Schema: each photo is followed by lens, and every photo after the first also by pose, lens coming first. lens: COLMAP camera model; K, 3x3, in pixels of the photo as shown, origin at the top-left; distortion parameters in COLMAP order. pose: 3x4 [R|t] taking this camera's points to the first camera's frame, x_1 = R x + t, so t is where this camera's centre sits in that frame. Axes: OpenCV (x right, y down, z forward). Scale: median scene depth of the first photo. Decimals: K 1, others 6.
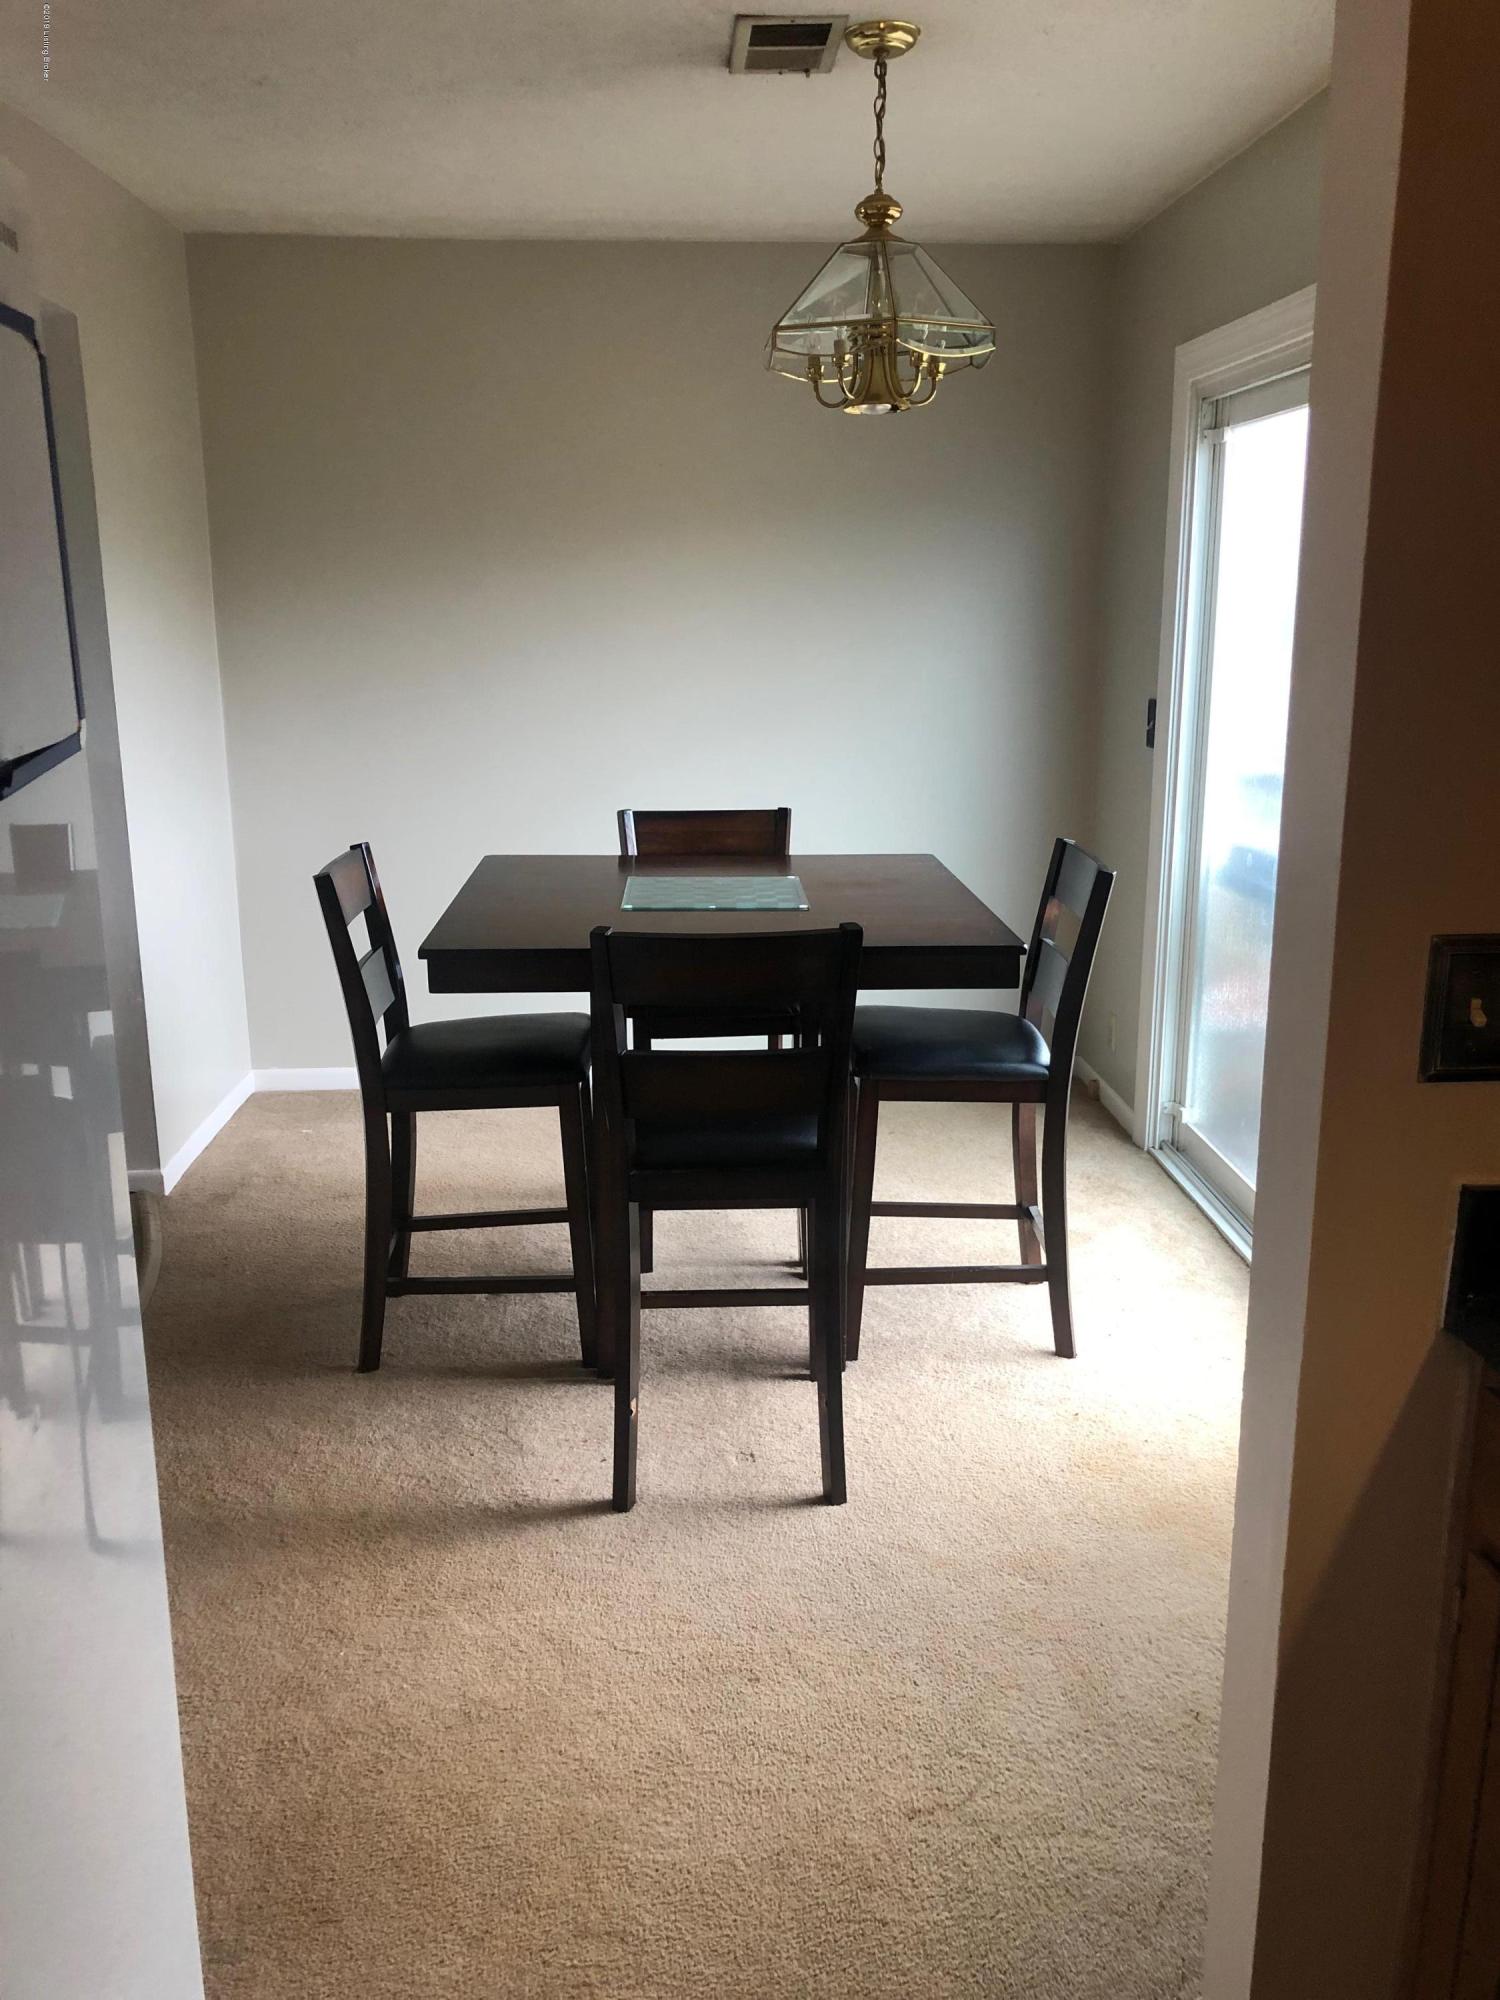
lens RADIAL K [[1644.6, 0, 766.4], [0, 1644.6, 1004.8], [0, 0, 1]] dist [0.050646, -0.043910]
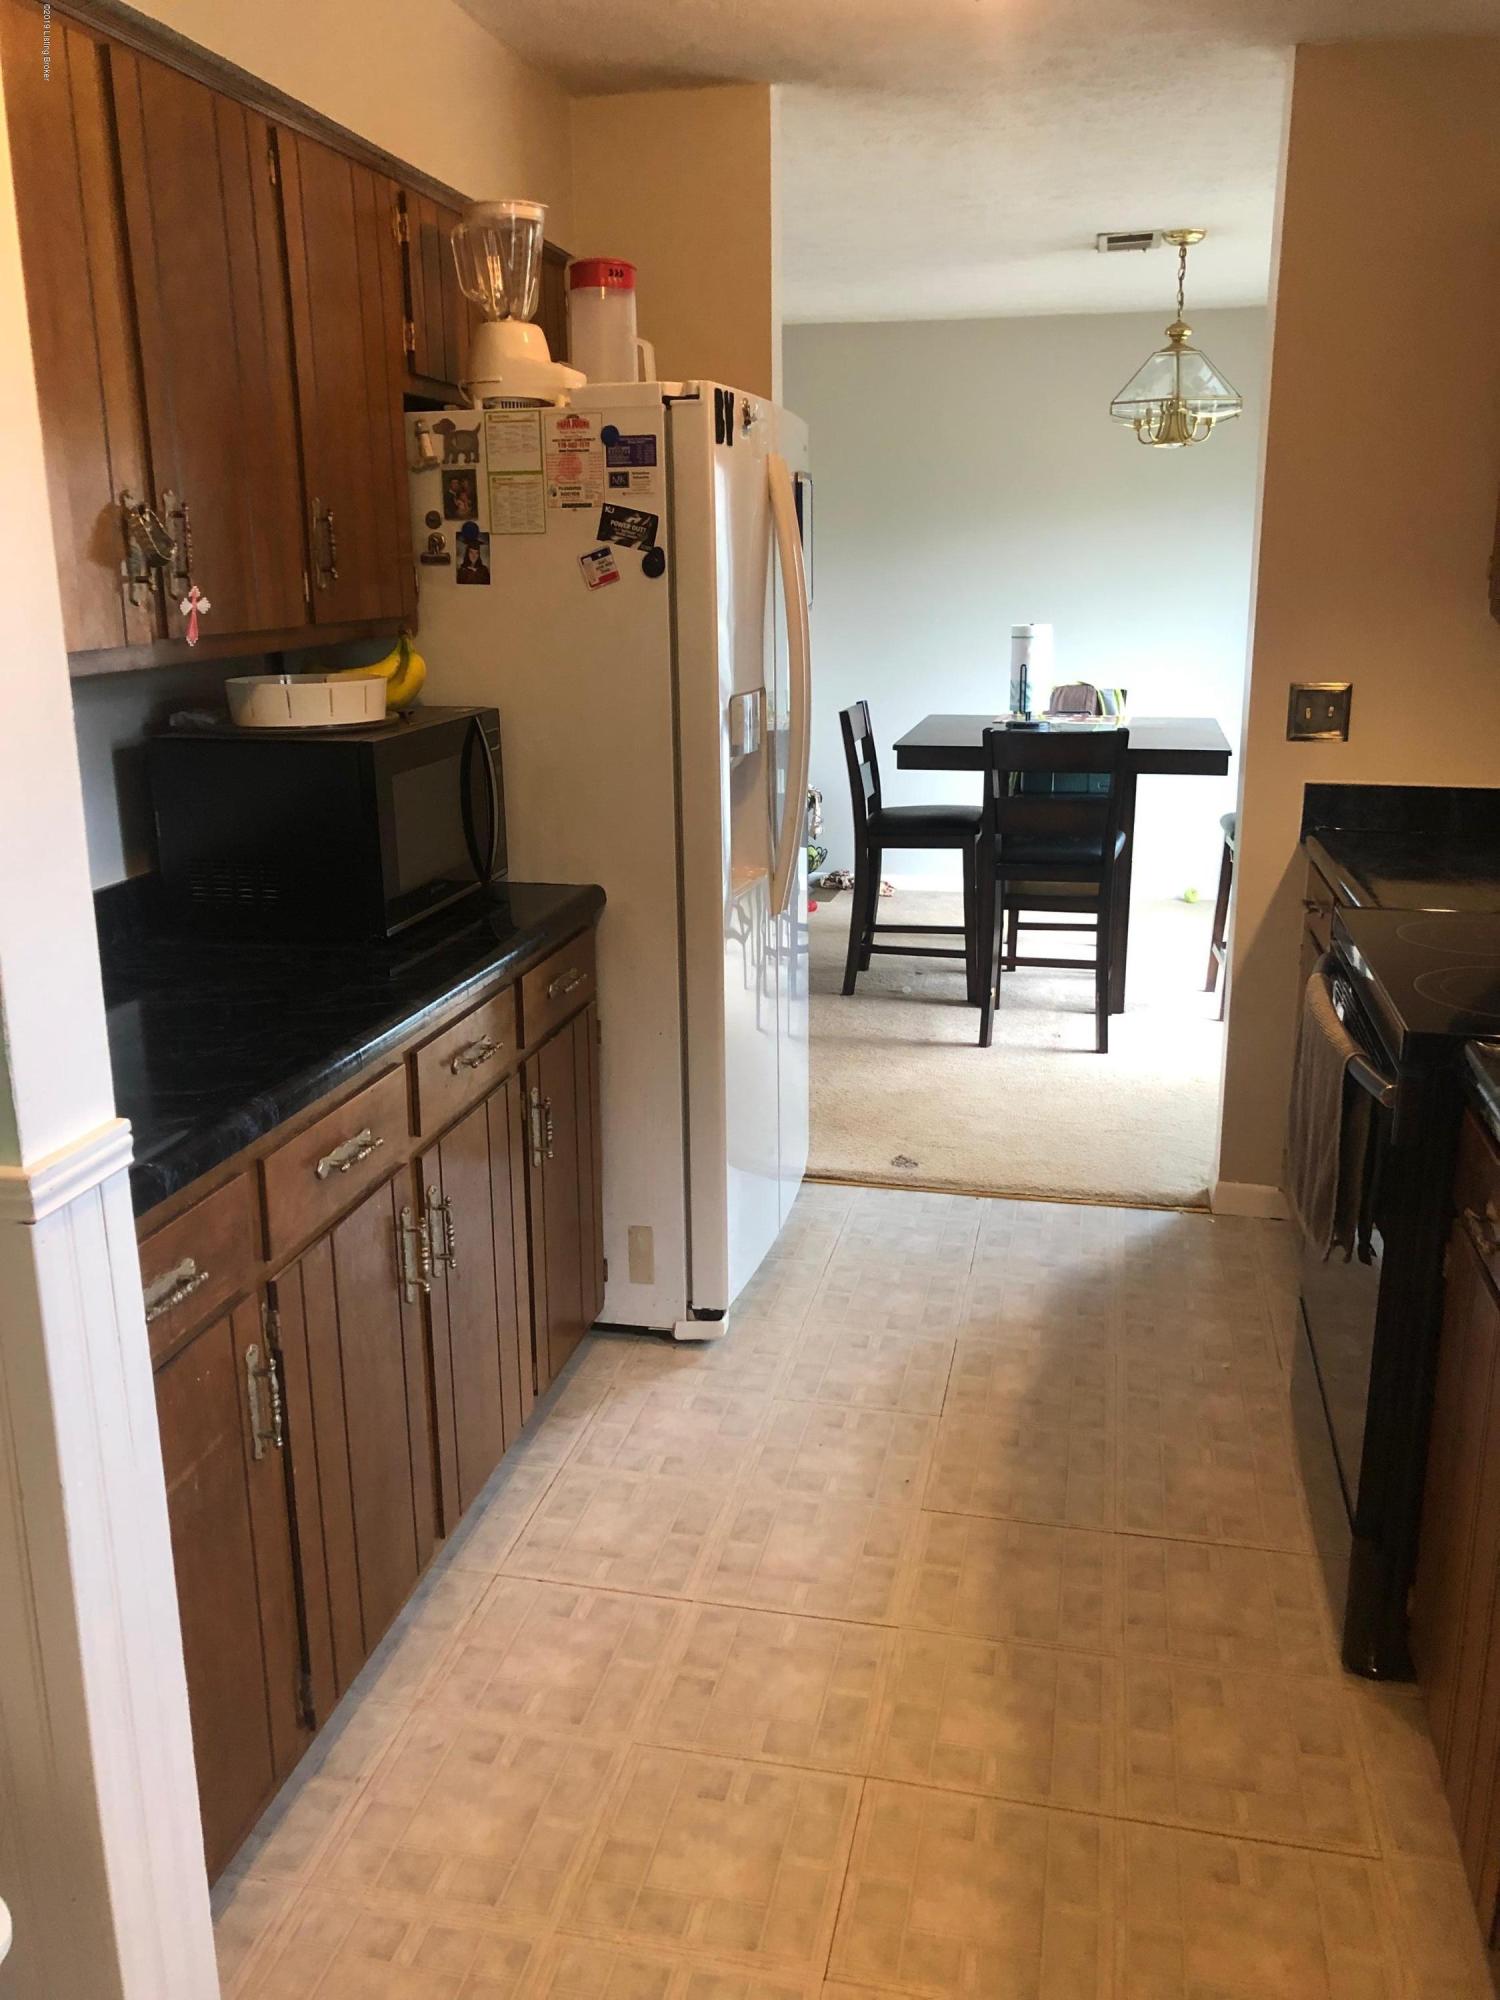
lens RADIAL K [[1644.6, 0, 732.5], [0, 1644.6, 1004.8], [0, 0, 1]] dist [0.050646, -0.043910]
pose [[0.961039, 0.056552, -0.270567, 0.129421], [-0.051897, 0.998356, 0.024331, 0.205612], [0.271498, -0.009341, 0.962394, -0.804684]]
